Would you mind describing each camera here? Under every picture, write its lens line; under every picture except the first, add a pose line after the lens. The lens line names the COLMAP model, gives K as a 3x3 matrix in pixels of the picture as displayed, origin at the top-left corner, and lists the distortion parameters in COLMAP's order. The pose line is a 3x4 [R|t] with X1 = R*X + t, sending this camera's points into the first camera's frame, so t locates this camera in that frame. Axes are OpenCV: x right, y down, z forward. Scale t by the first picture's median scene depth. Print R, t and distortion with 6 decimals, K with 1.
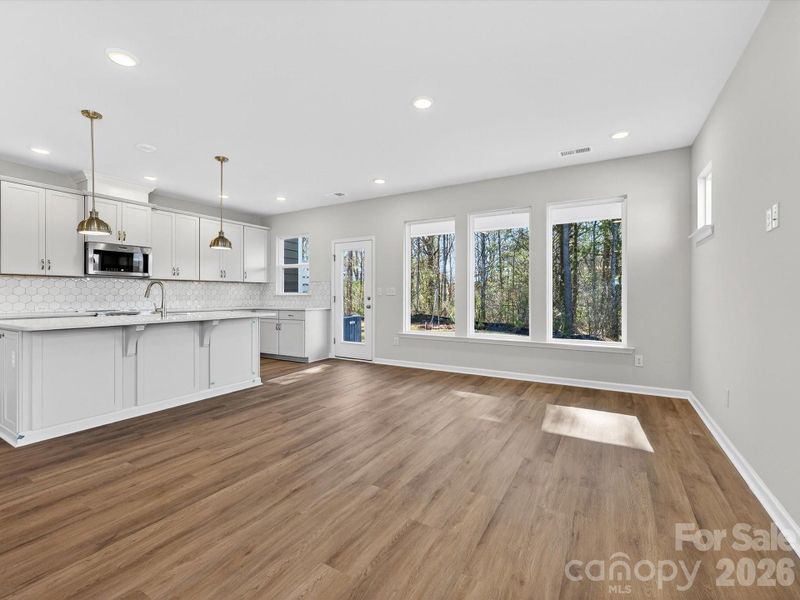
lens RADIAL K [[360.0, 0, 404.2], [0, 360.0, 294.1], [0, 0, 1]] dist [-0.000669, -0.000093]
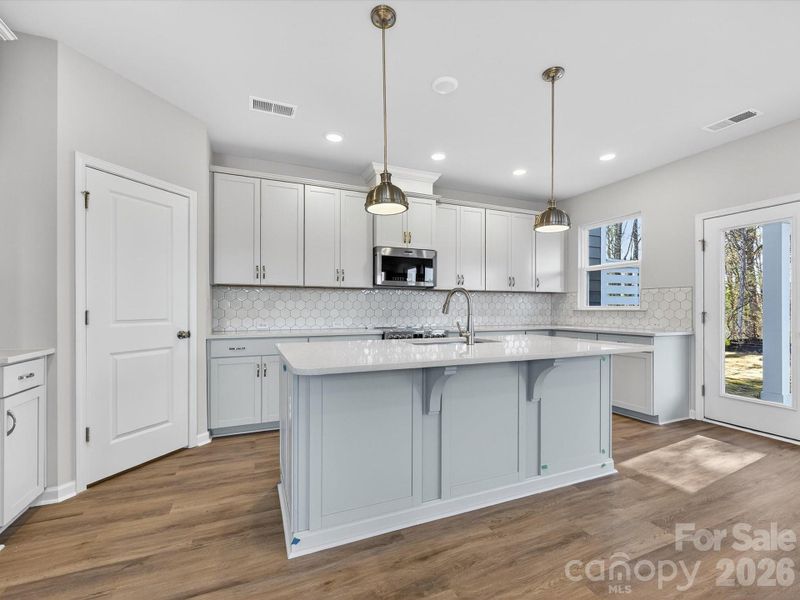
lens RADIAL K [[360.0, 0, 403.8], [0, 360.0, 307.2], [0, 0, 1]] dist [-0.000669, -0.000093]
pose [[0.802508, -0.001412, -0.596639, -0.345997], [-0.000327, 0.999996, -0.002806, -0.000351], [0.596641, 0.002447, 0.802505, 0.385975]]
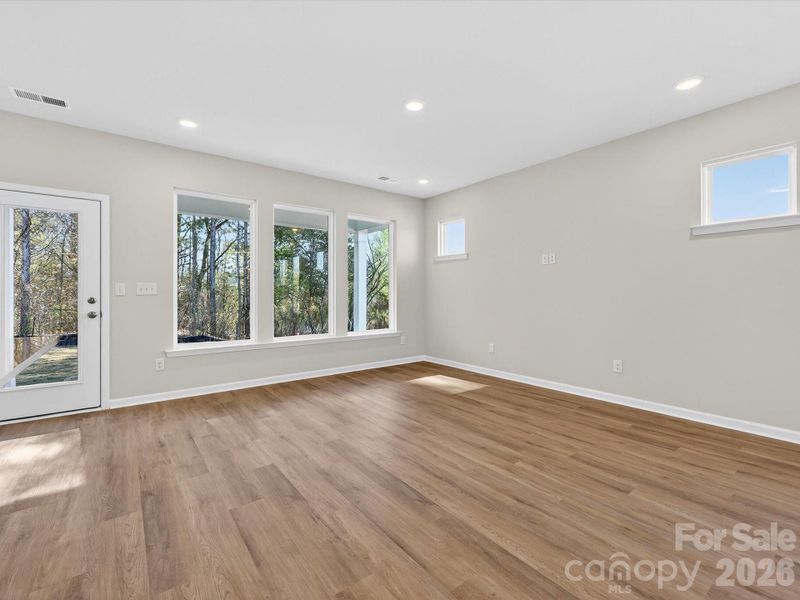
lens RADIAL K [[360.0, 0, 402.7], [0, 360.0, 293.1], [0, 0, 1]] dist [-0.000669, -0.000093]
pose [[0.373291, 0.002824, 0.927710, -0.627199], [-0.001318, 0.999996, -0.002513, 0.000985], [-0.927713, -0.000285, 0.373293, 0.449857]]
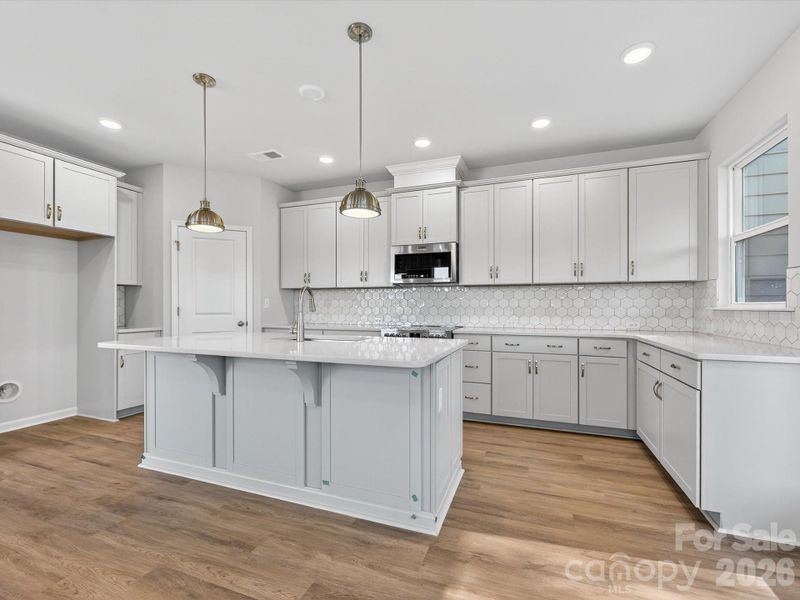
lens RADIAL K [[360.0, 0, 409.5], [0, 360.0, 306.9], [0, 0, 1]] dist [-0.000669, -0.000093]
pose [[0.165566, 0.001359, -0.986198, -0.011514], [-0.000599, 0.999999, 0.001278, -0.000015], [0.986198, 0.000379, 0.165567, 0.961474]]
